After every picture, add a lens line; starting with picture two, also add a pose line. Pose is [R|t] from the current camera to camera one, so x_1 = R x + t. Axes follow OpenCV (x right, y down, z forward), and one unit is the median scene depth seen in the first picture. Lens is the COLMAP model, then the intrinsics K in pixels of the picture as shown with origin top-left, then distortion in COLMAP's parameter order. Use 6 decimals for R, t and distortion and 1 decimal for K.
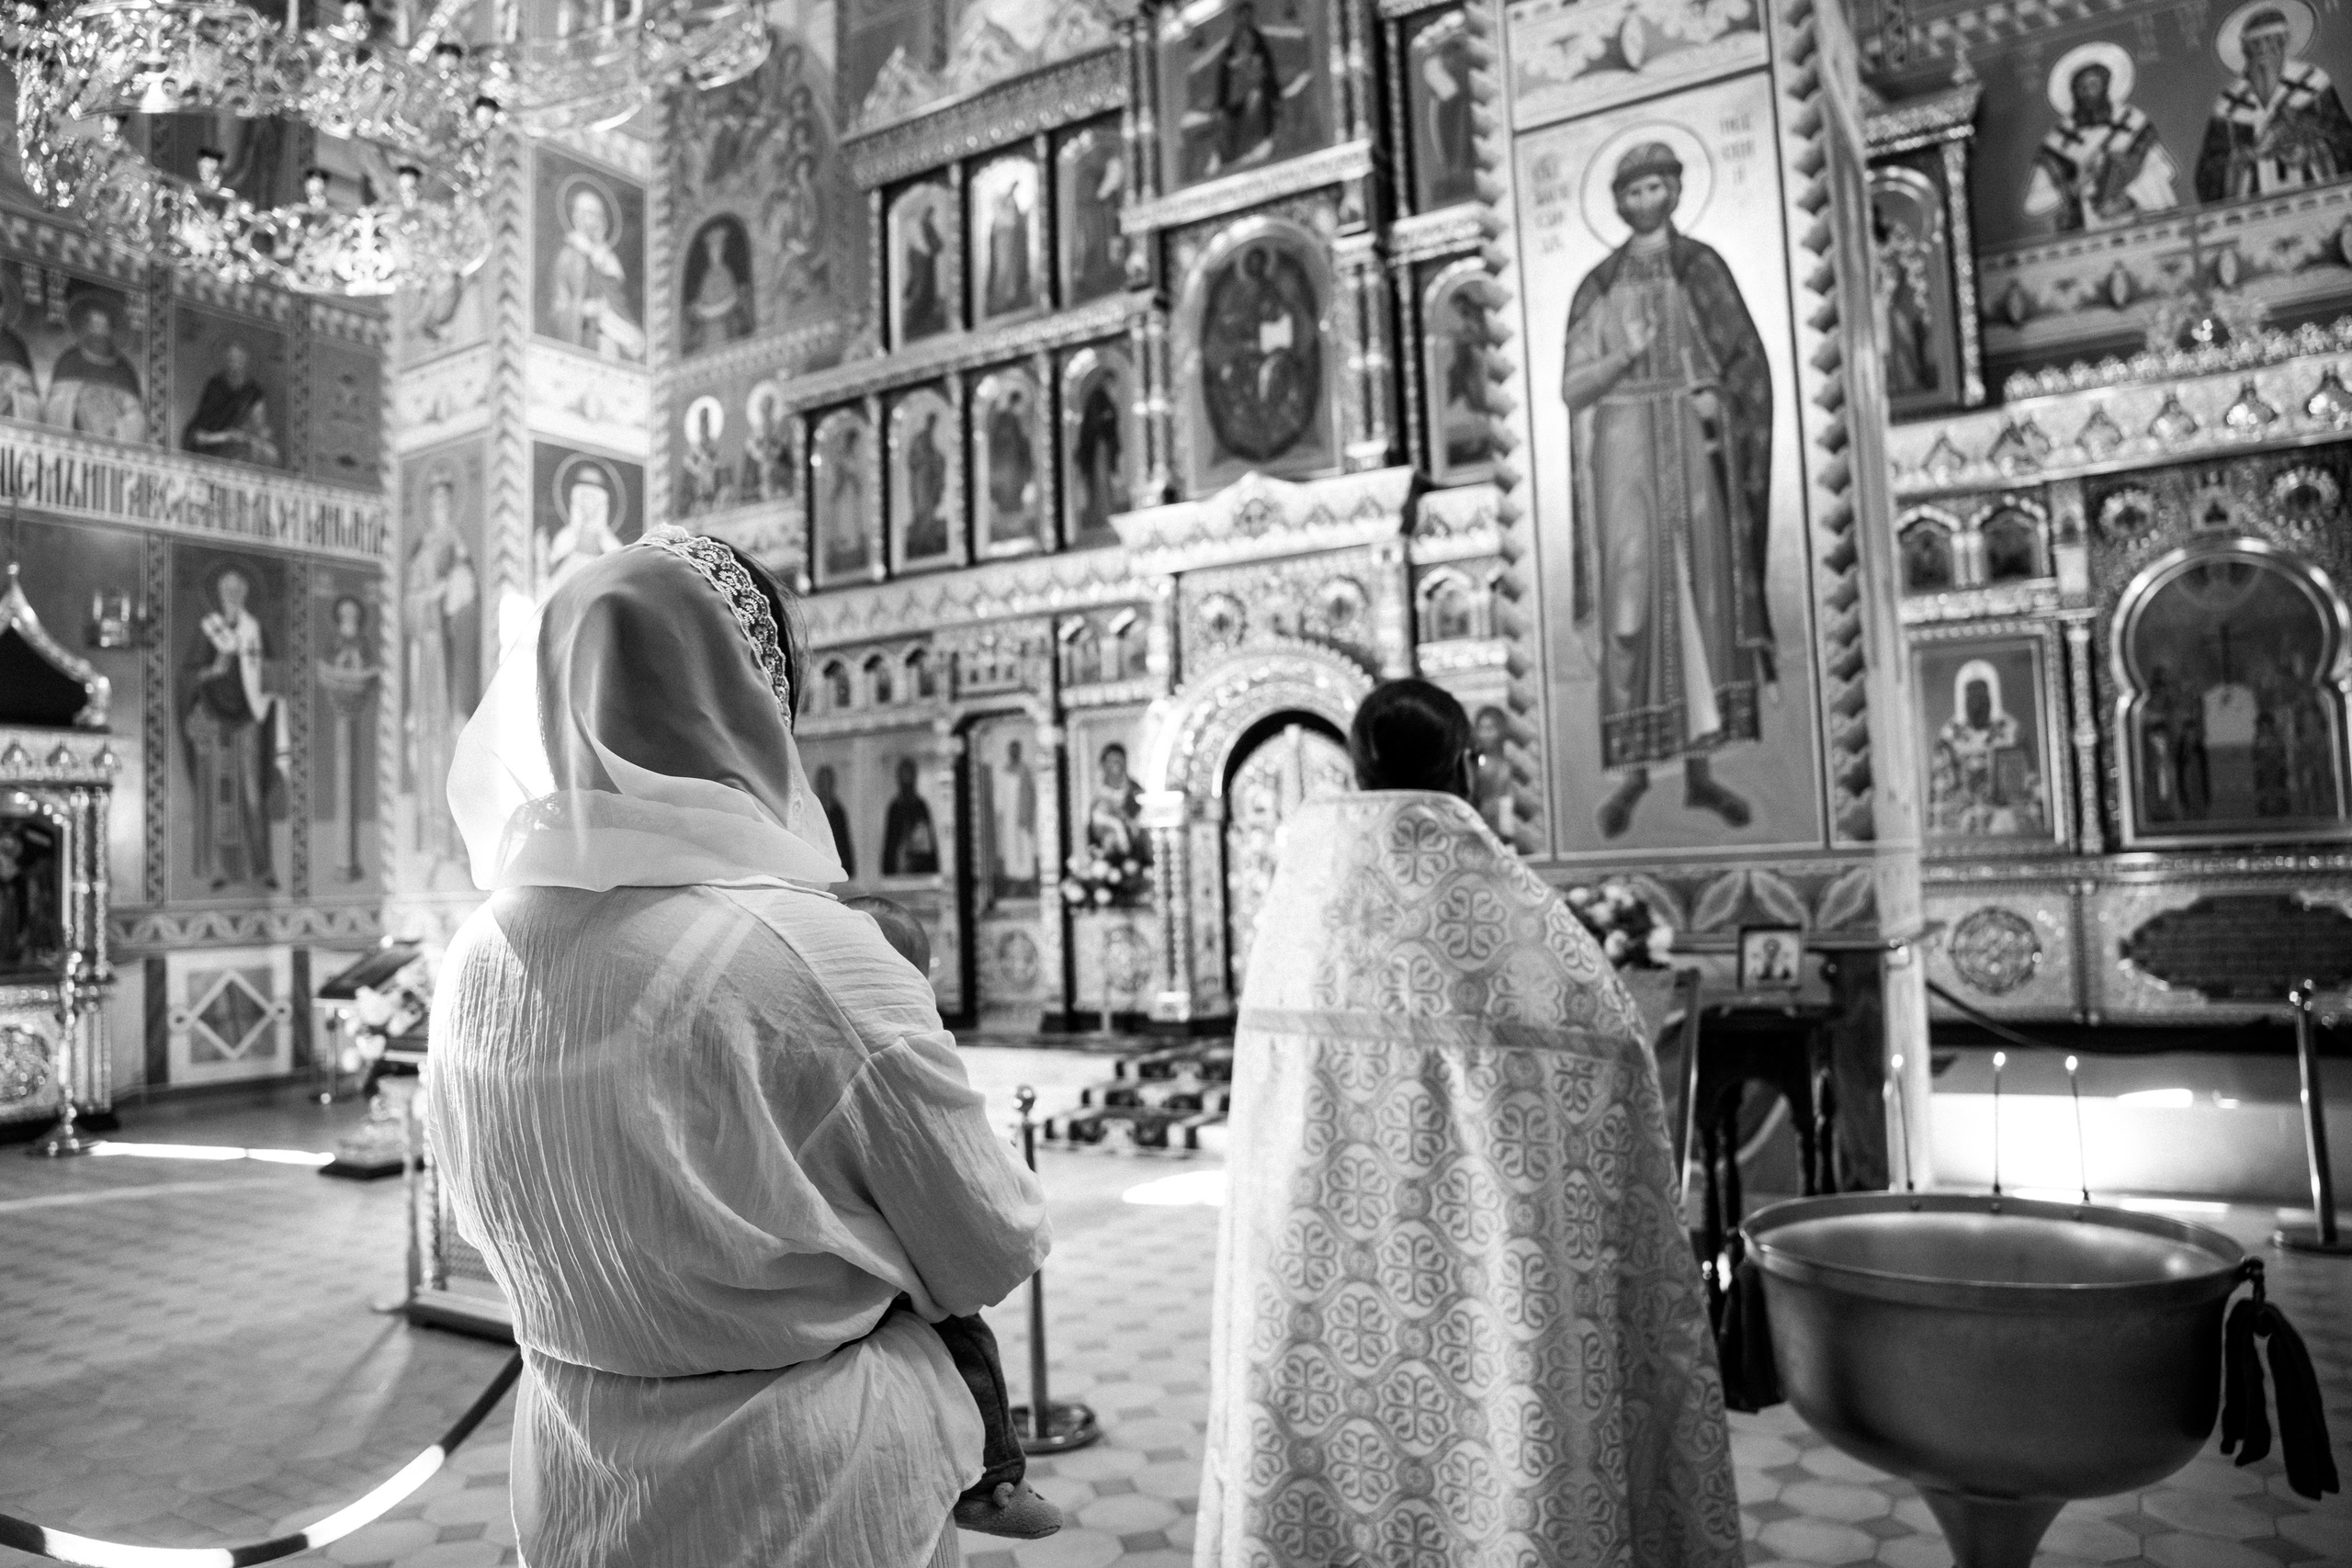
lens RADIAL K [[1620.7, 0, 1165.9], [0, 1620.7, 768.4], [0, 0, 1]] dist [-0.130221, 0.101081]
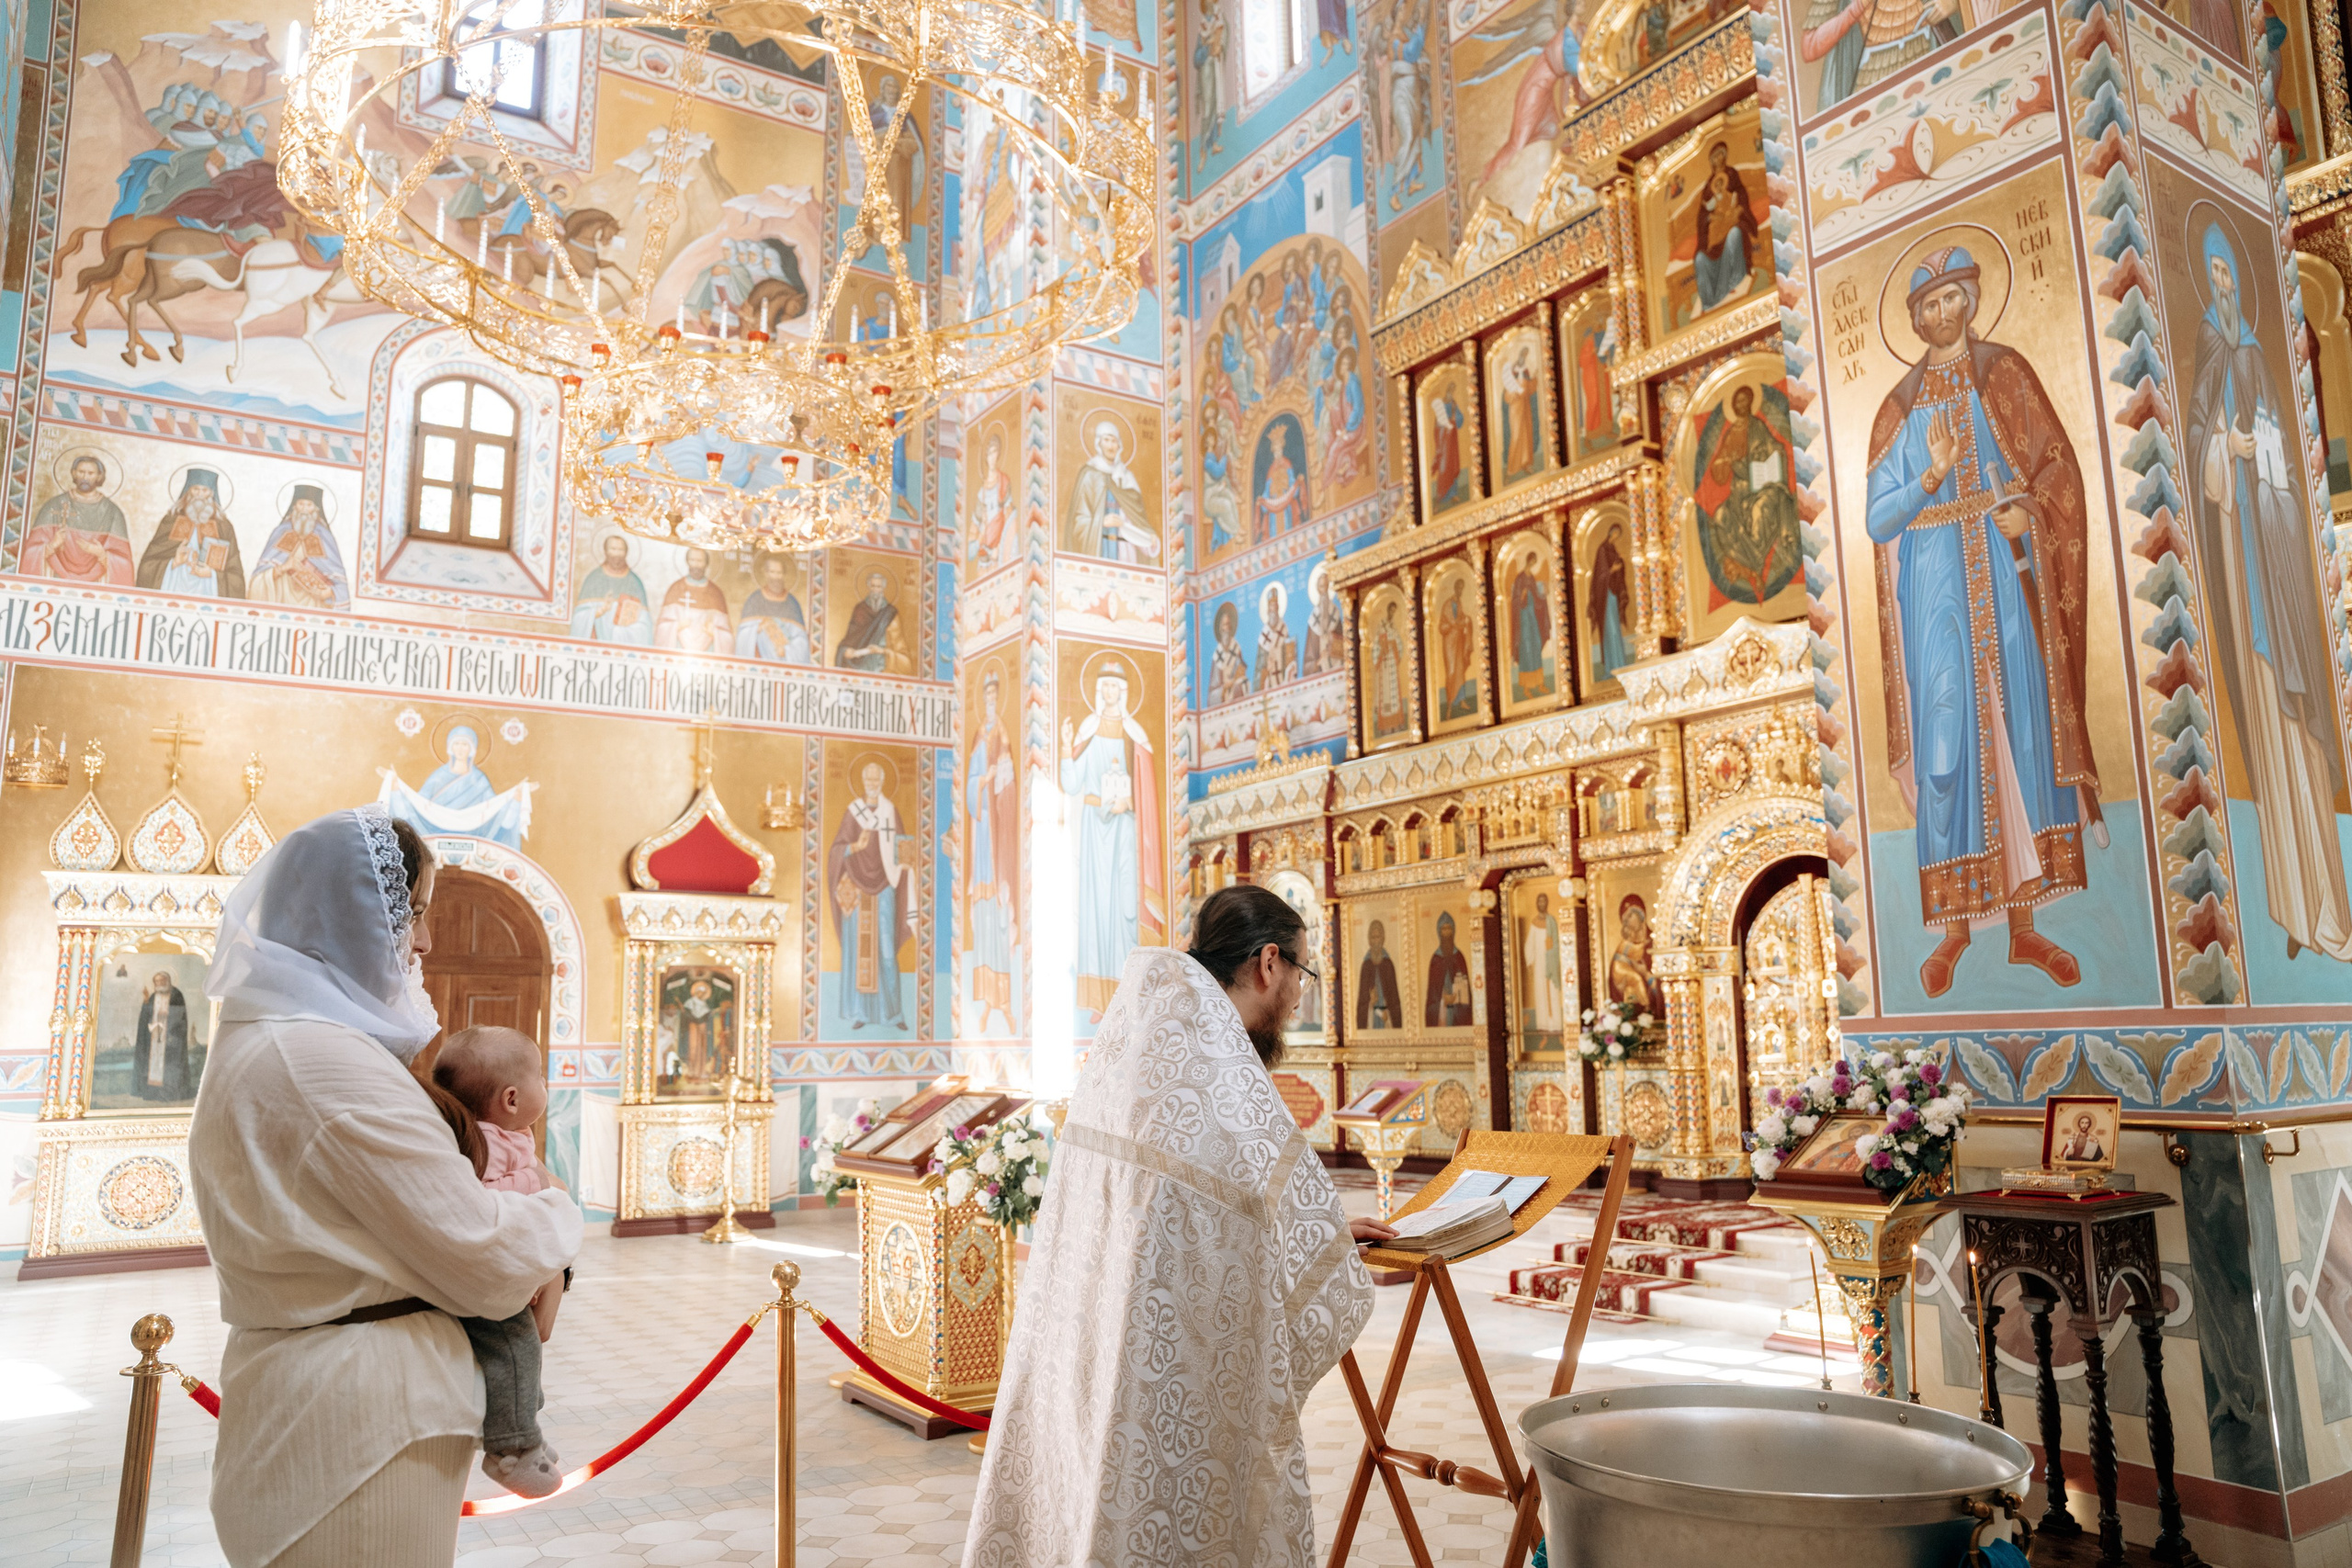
lens RADIAL K [[1613.6, 0, 1176.0], [0, 1613.6, 784.0], [0, 0, 1]] dist [-0.102446, 0.087895]
pose [[0.903961, -0.045057, -0.425235, 0.137126], [0.009478, 0.996300, -0.085417, -0.002251], [0.427510, 0.073183, 0.901043, -0.007410]]
